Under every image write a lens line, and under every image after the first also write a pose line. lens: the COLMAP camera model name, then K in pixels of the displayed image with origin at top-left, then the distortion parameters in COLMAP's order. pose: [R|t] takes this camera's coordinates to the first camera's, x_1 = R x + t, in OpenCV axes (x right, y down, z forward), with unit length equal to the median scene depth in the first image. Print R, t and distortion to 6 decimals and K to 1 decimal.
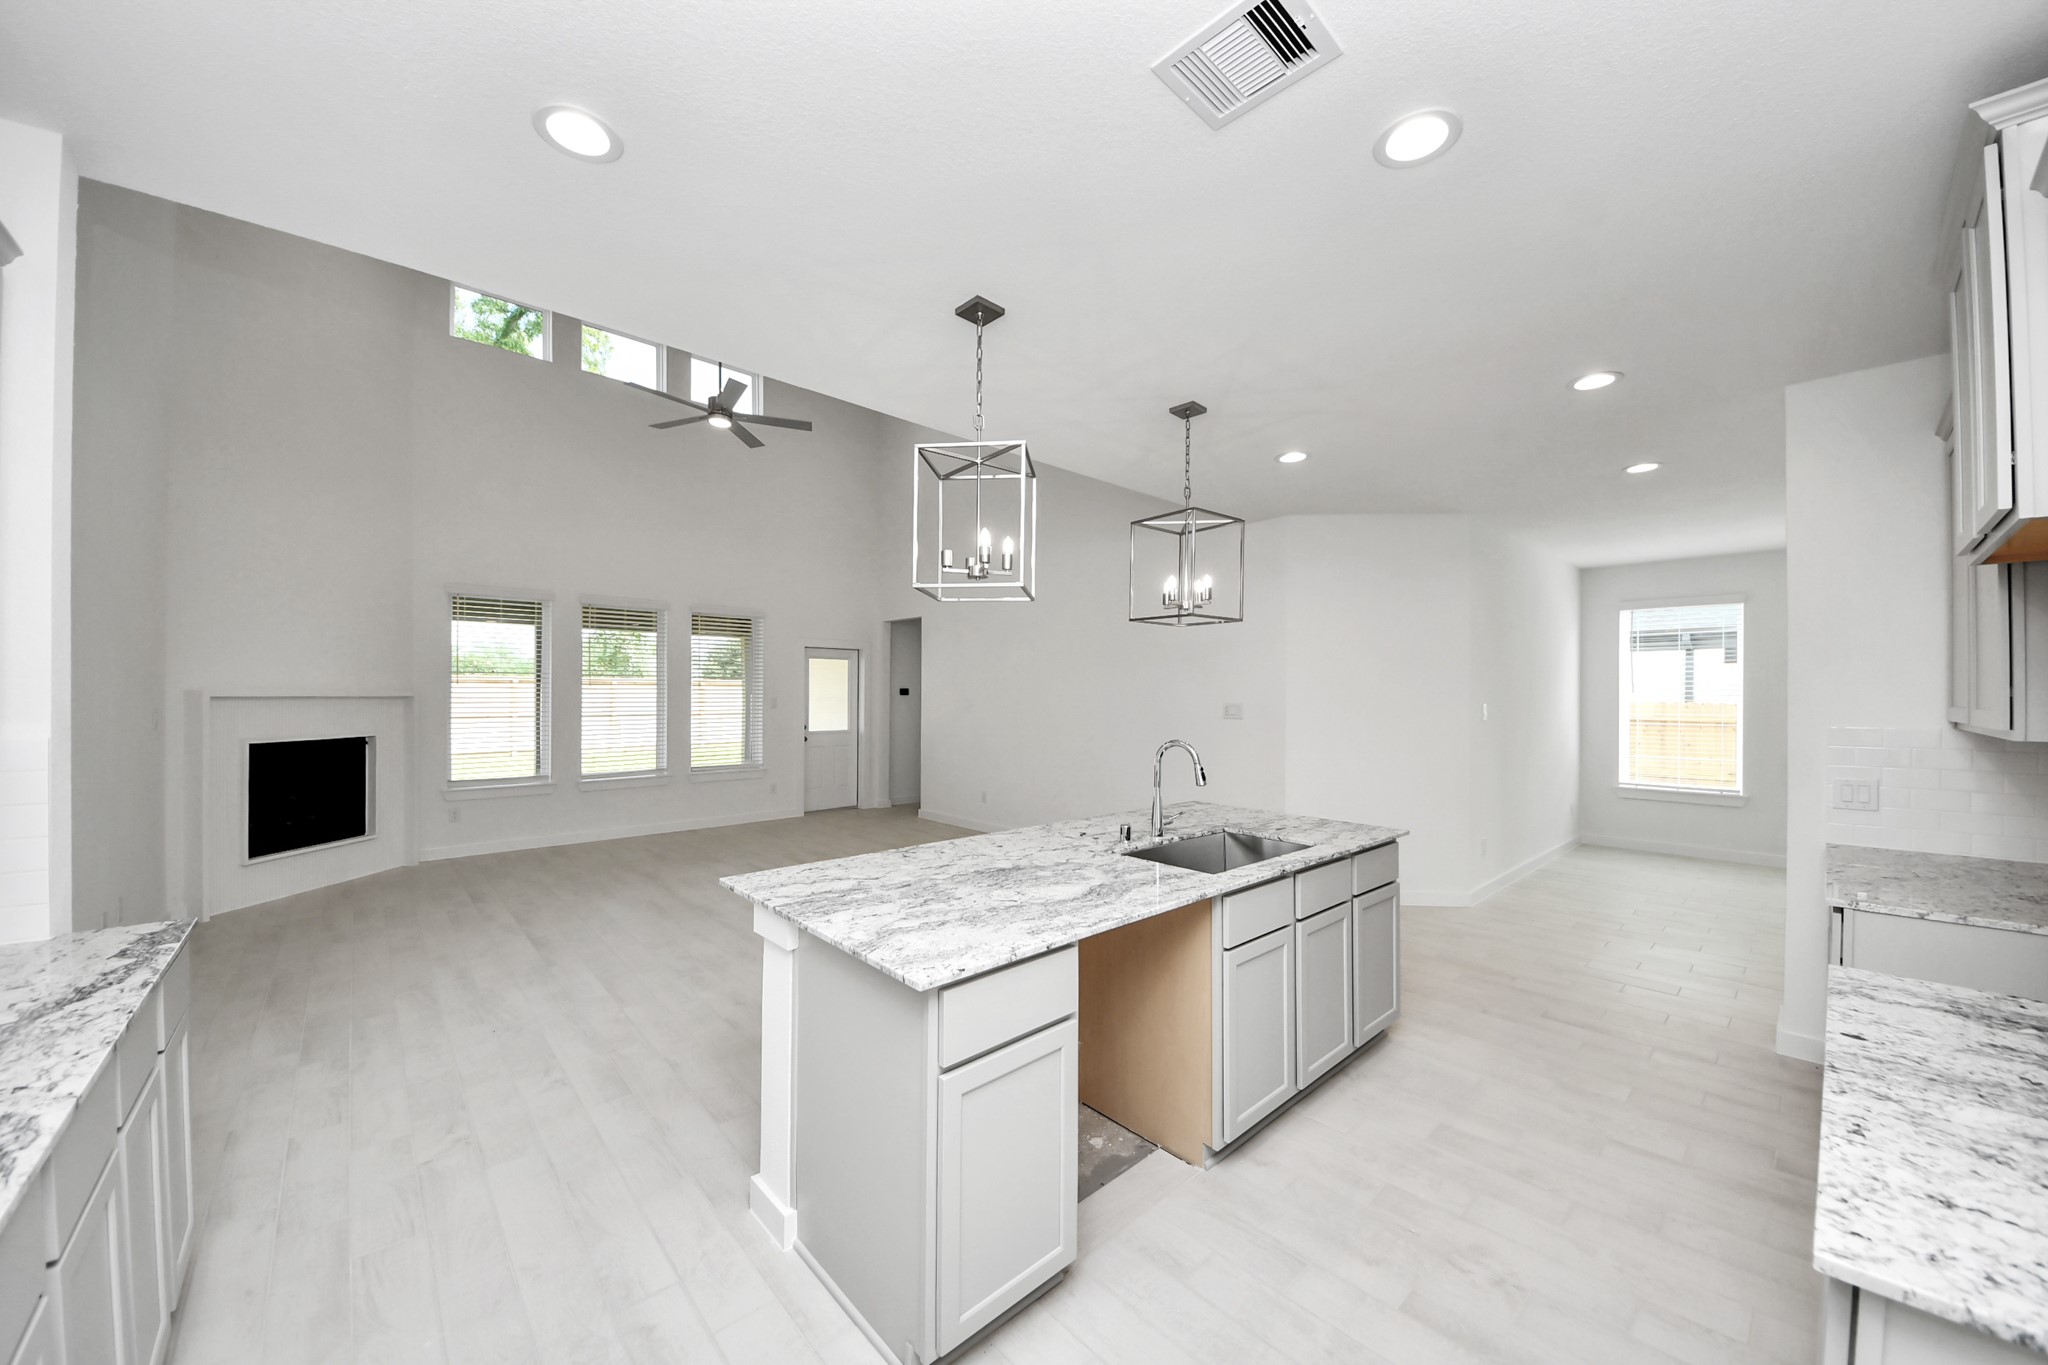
lens RADIAL K [[732.7, 0, 1015.0], [0, 732.7, 686.9], [0, 0, 1]] dist [0.036584, -0.016897]
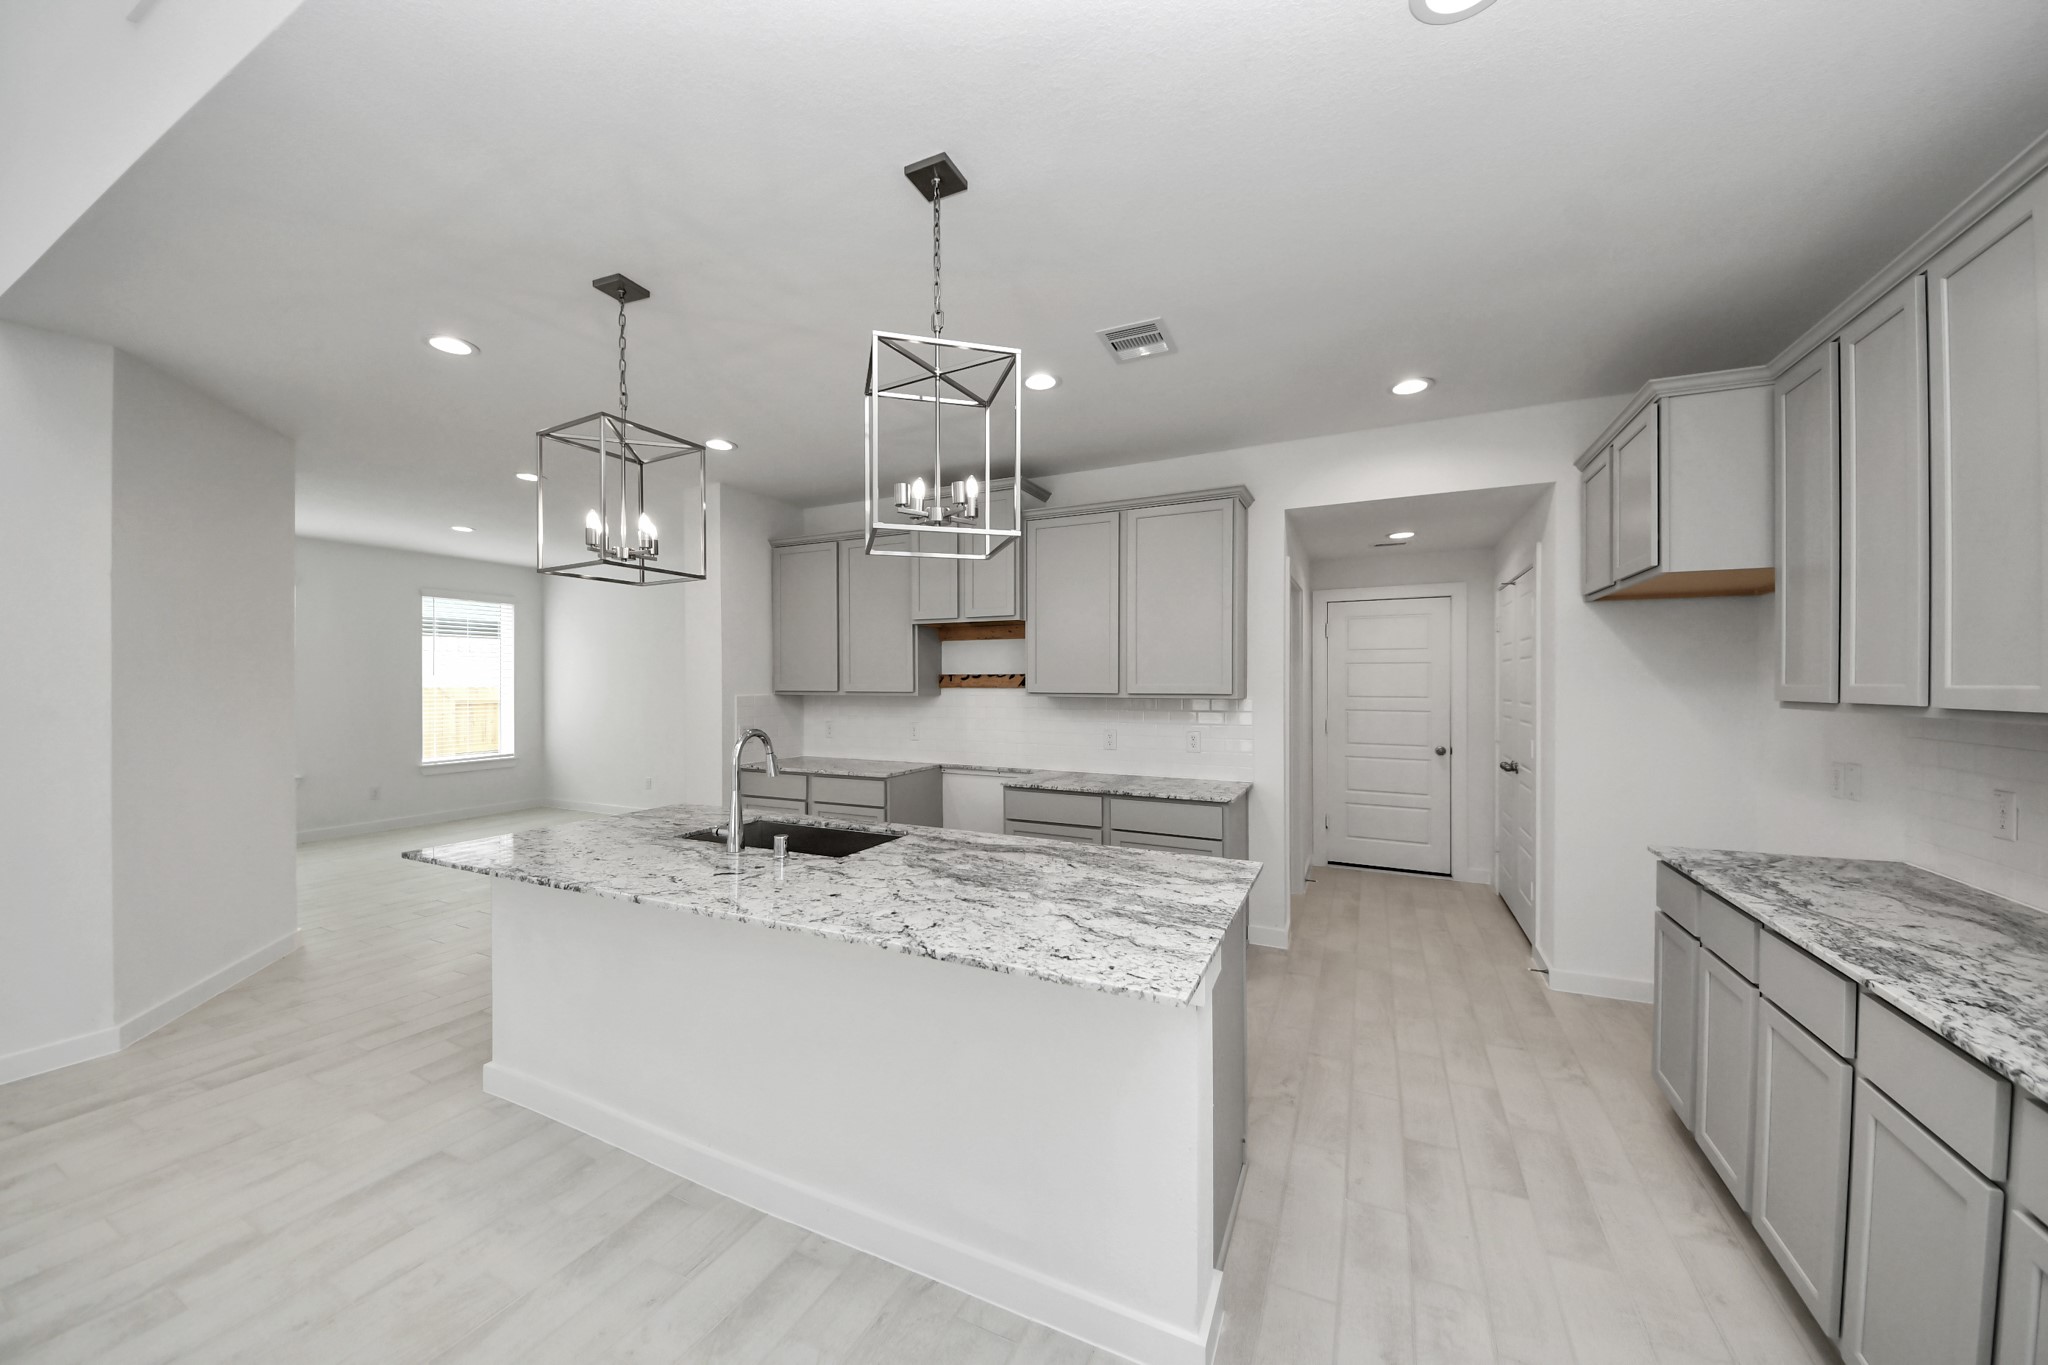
lens RADIAL K [[718.1, 0, 1024.0], [0, 718.1, 682.5], [0, 0, 1]] dist [0.038181, -0.019467]
pose [[-0.380911, -0.008096, 0.924576, -0.703054], [-0.011348, 0.999927, 0.004080, 0.013051], [-0.924542, -0.008938, -0.380975, 1.078917]]
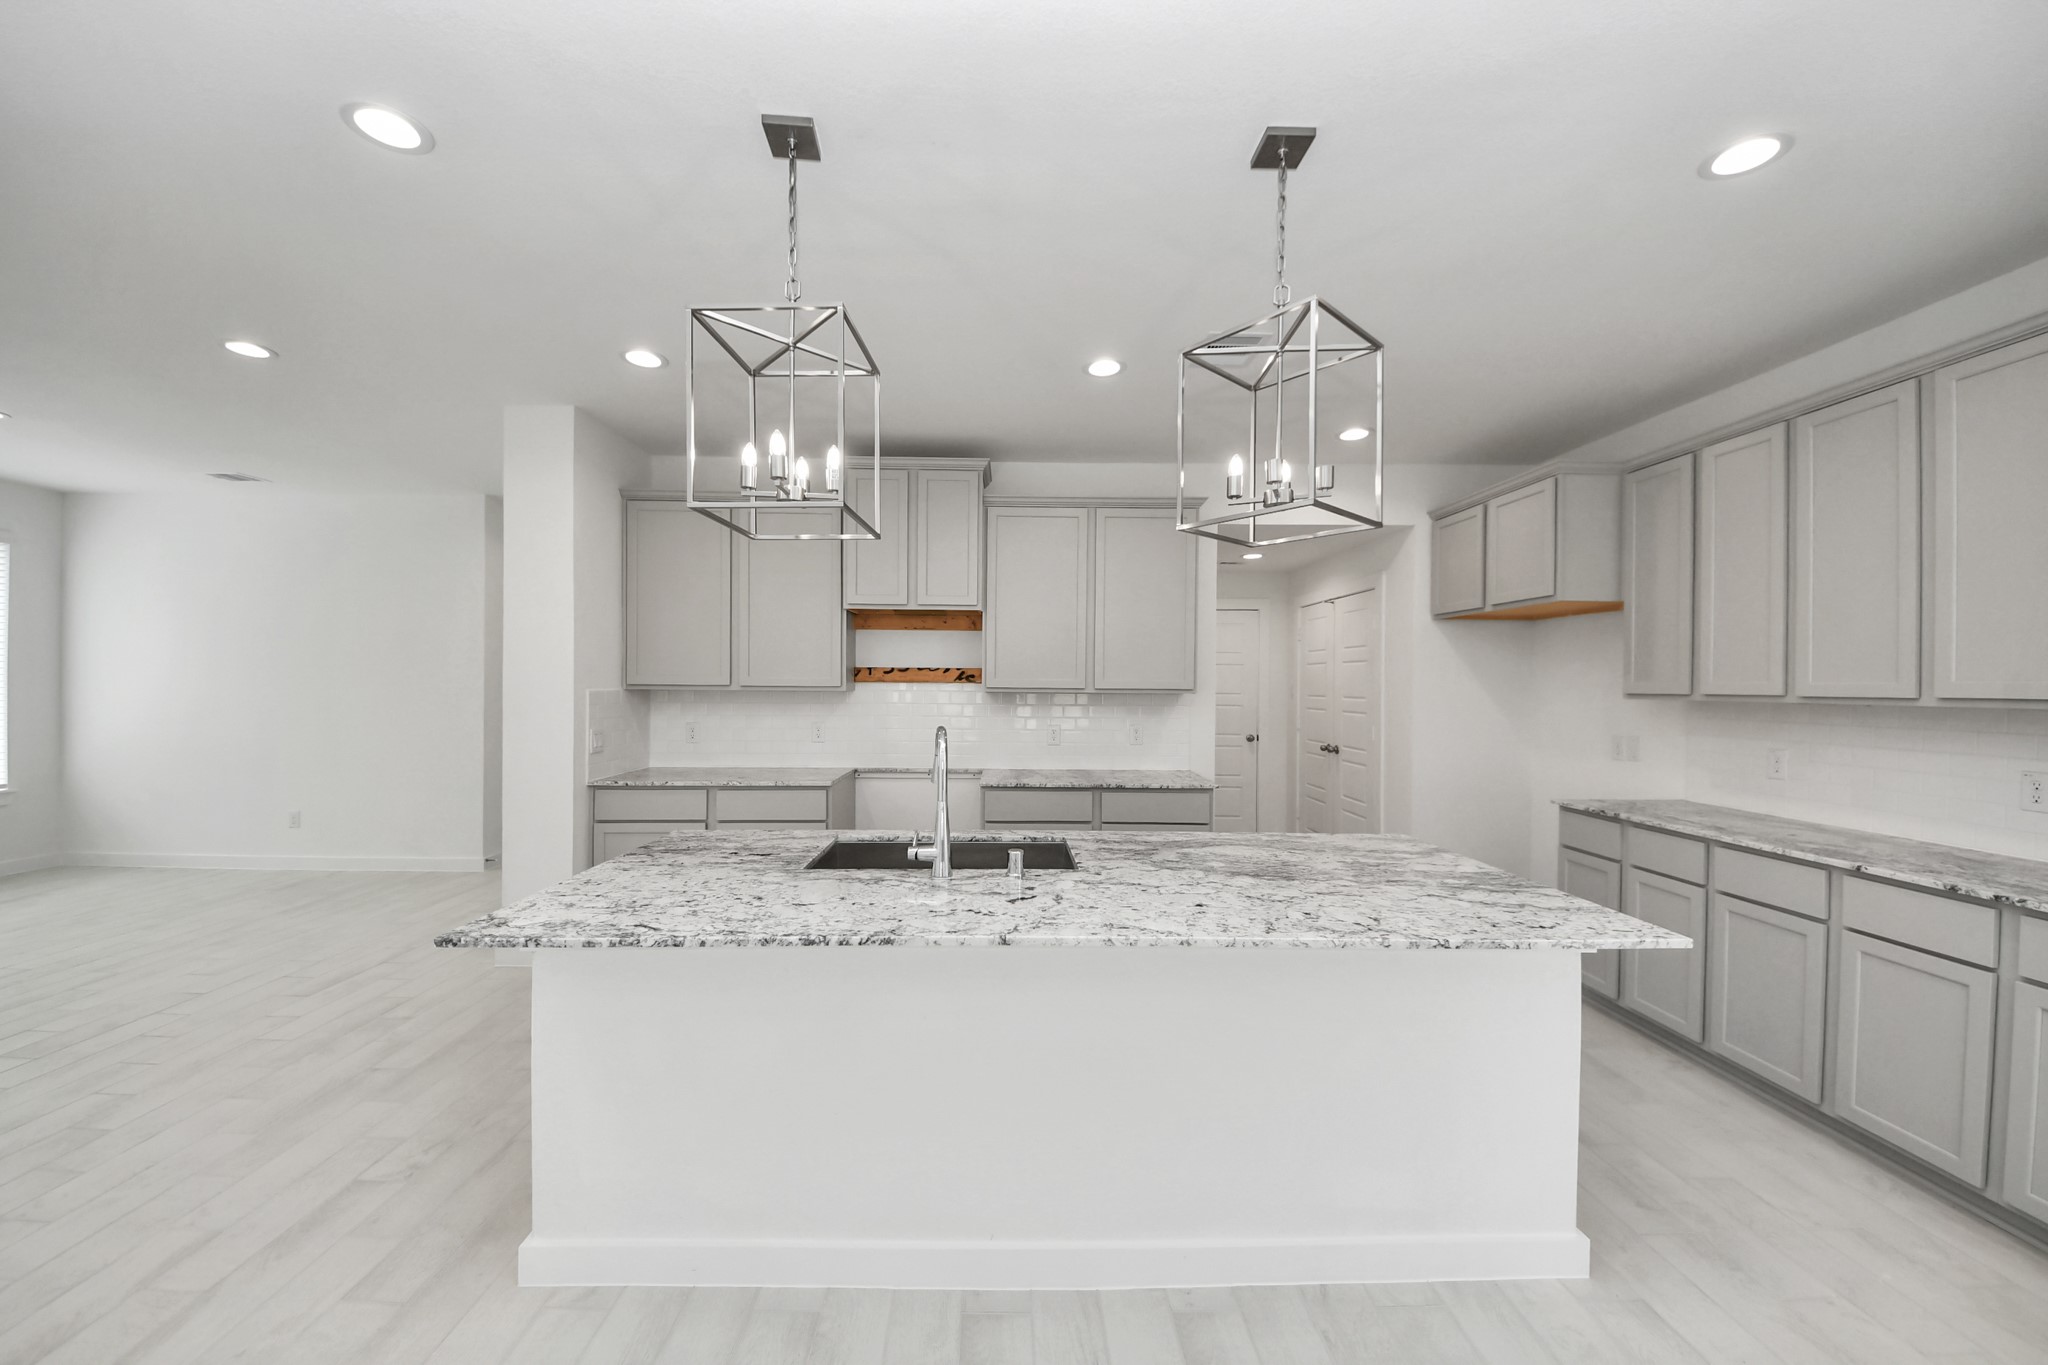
lens RADIAL K [[724.5, 0, 1017.3], [0, 724.5, 678.0], [0, 0, 1]] dist [0.044326, -0.025660]
pose [[-0.754325, -0.010121, 0.656424, -0.303260], [-0.020316, 0.999762, -0.007932, 0.031973], [-0.656187, -0.019319, -0.754351, 1.551156]]
